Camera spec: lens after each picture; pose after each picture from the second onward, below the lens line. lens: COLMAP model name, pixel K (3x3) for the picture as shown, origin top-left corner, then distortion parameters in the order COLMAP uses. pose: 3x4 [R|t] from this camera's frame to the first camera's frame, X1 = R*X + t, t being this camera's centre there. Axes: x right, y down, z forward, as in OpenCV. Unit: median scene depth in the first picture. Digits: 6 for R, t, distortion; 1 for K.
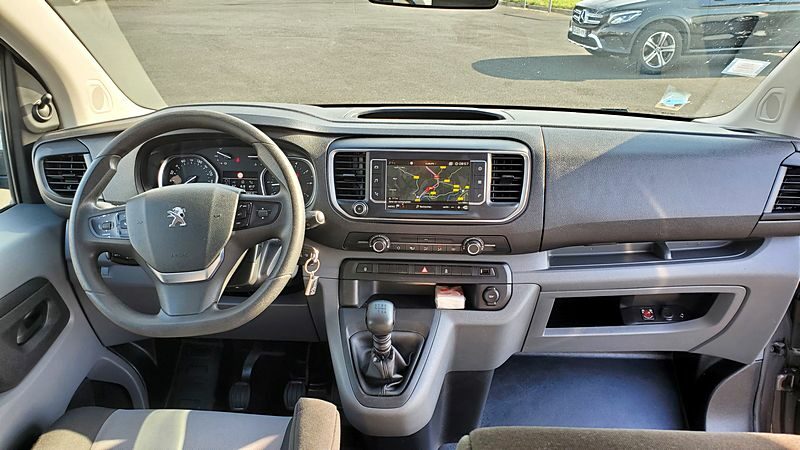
lens RADIAL K [[613.3, 0, 400.0], [0, 613.3, 225.0], [0, 0, 1]] dist [0.098486, -0.162254]
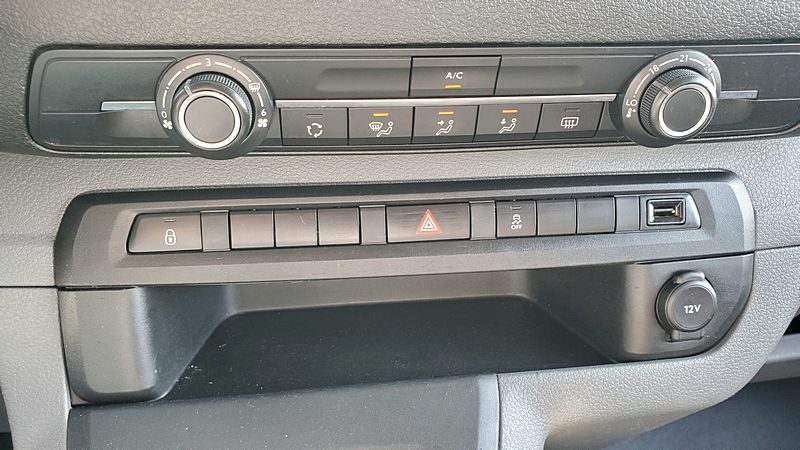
lens RADIAL K [[613.3, 0, 400.0], [0, 613.3, 225.0], [0, 0, 1]] dist [0.098486, -0.162254]
pose [[0.986519, -0.069348, 0.148223, -0.006992], [0.053795, 0.992858, 0.106481, 0.050059], [-0.154549, -0.097072, 0.983205, 0.805382]]
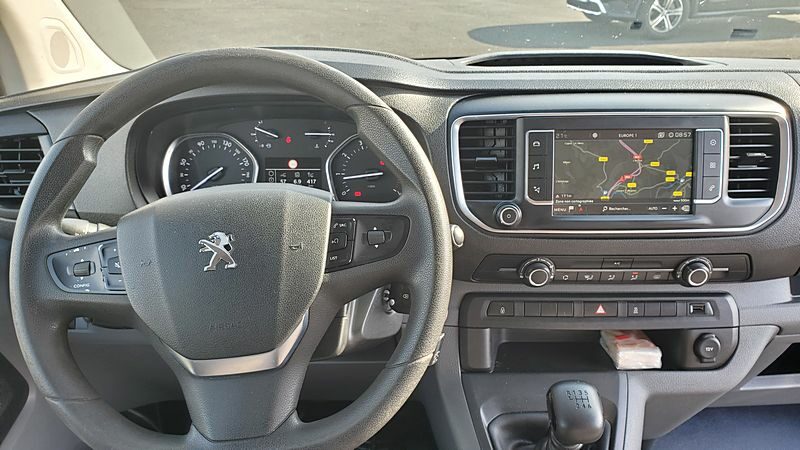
lens RADIAL K [[634.2, 0, 400.0], [0, 634.2, 225.0], [0, 0, 1]] dist [0.027771, 0.002444]
pose [[0.999391, -0.028632, 0.019950, -0.180466], [0.027993, 0.999108, 0.031614, -0.039208], [-0.020837, -0.031037, 0.999301, 0.386391]]
